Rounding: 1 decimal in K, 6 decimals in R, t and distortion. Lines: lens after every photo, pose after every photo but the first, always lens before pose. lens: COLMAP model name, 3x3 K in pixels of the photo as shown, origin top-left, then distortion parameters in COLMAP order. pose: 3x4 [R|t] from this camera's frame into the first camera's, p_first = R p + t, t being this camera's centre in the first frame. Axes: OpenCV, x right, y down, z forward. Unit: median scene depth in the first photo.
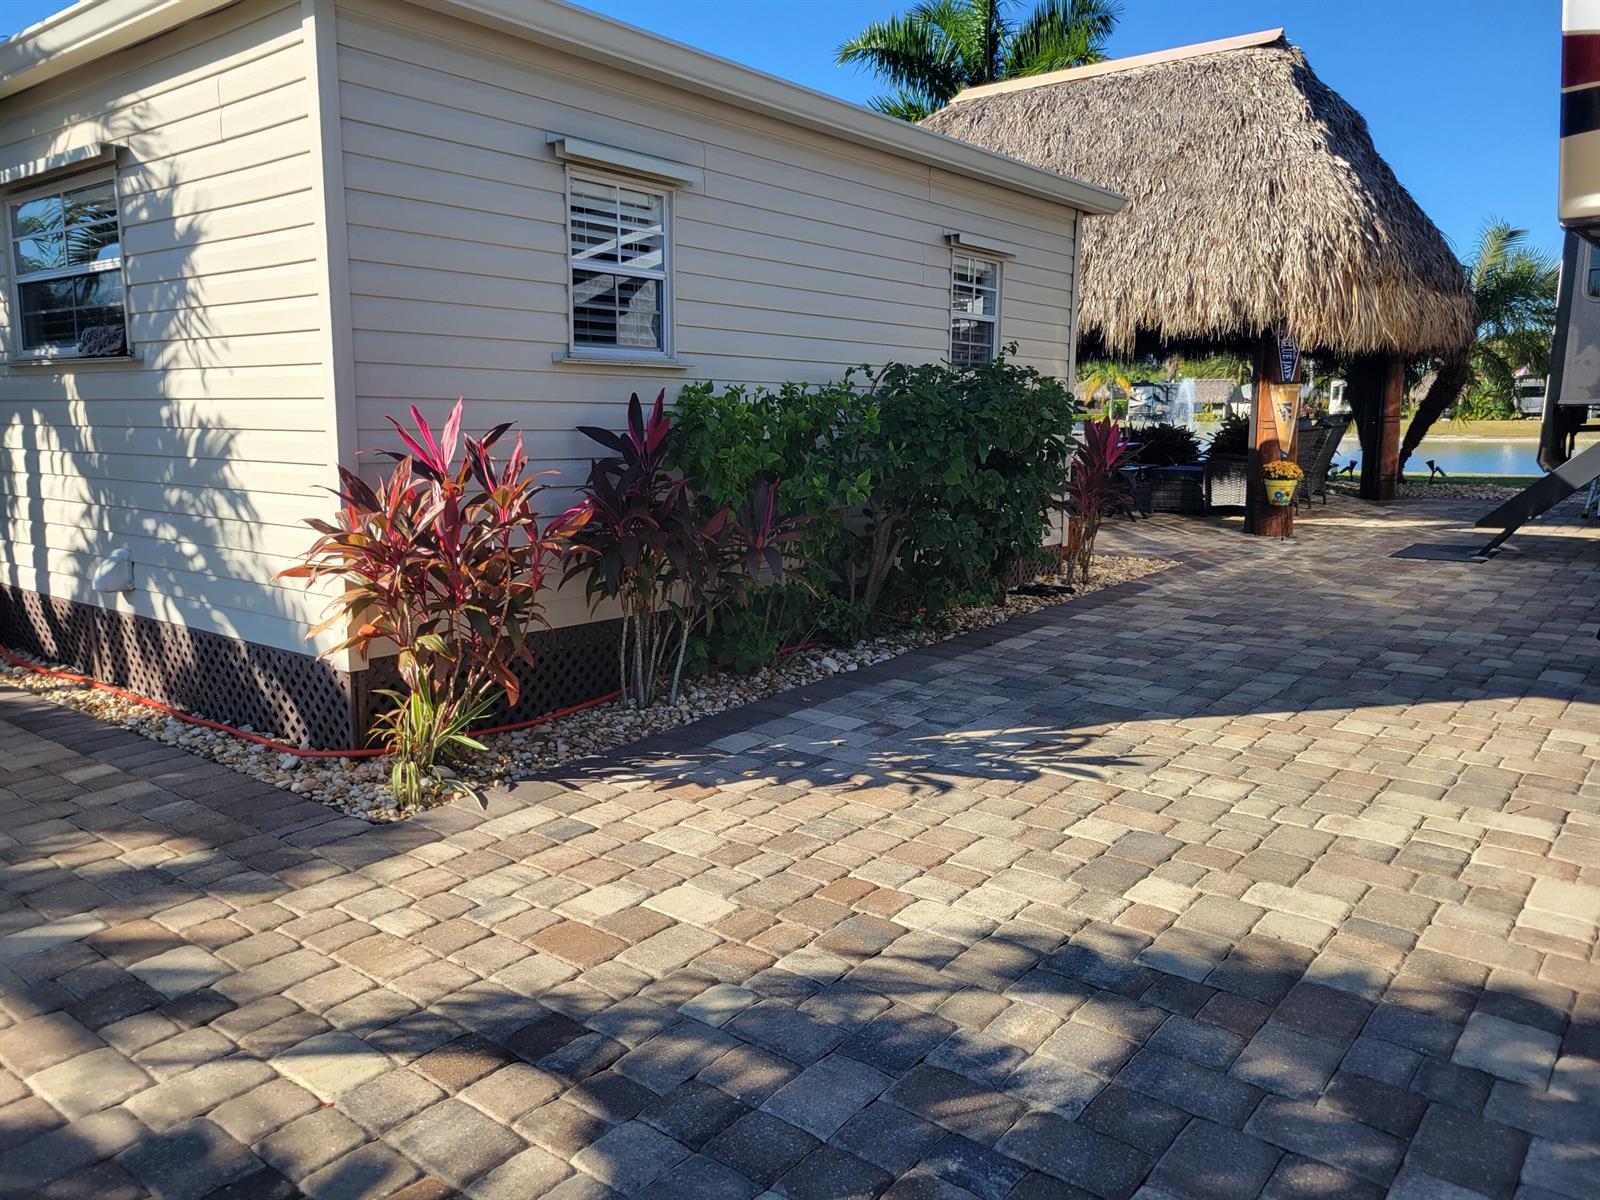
lens RADIAL K [[1197.8, 0, 791.3], [0, 1197.8, 597.2], [0, 0, 1]] dist [0.040395, -0.006210]
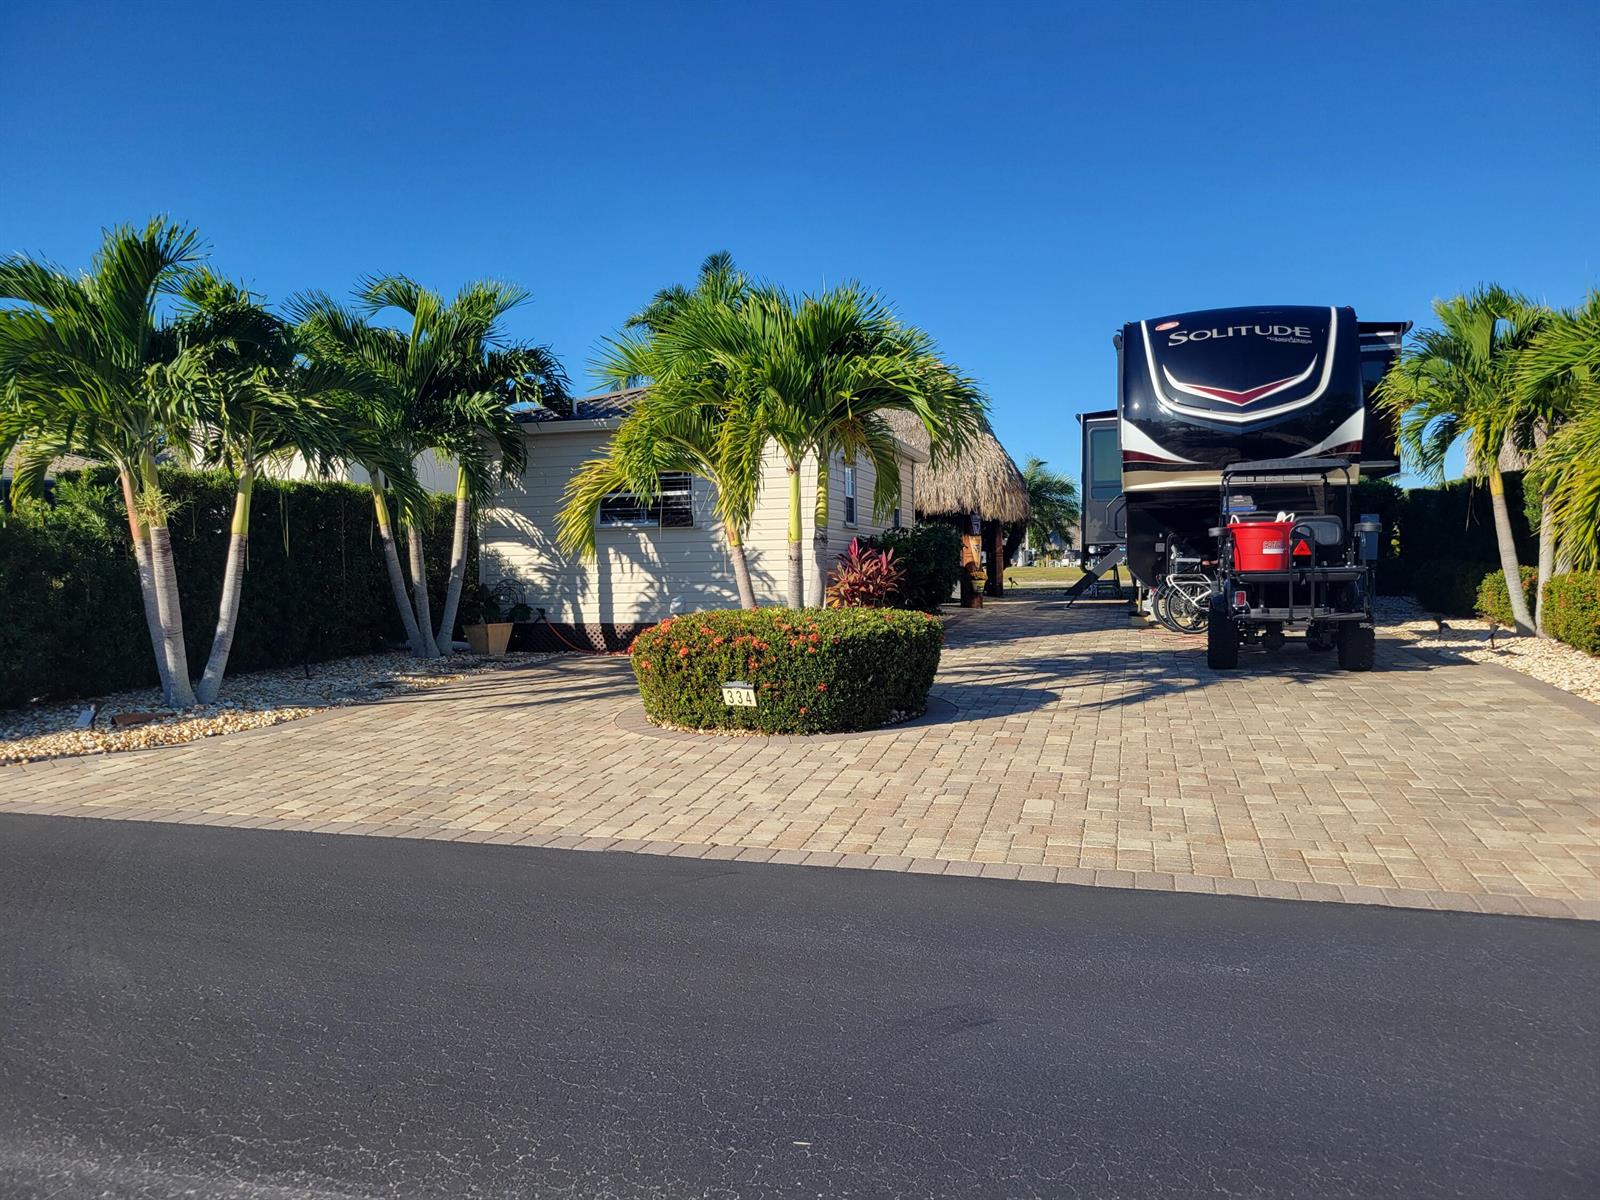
lens RADIAL K [[1197.8, 0, 791.3], [0, 1197.8, 597.2], [0, 0, 1]] dist [0.040395, -0.006210]
pose [[0.922202, -0.026247, 0.385817, -1.176133], [0.076028, 0.990528, -0.114341, 0.244947], [-0.379162, 0.134778, 0.915462, -1.321130]]
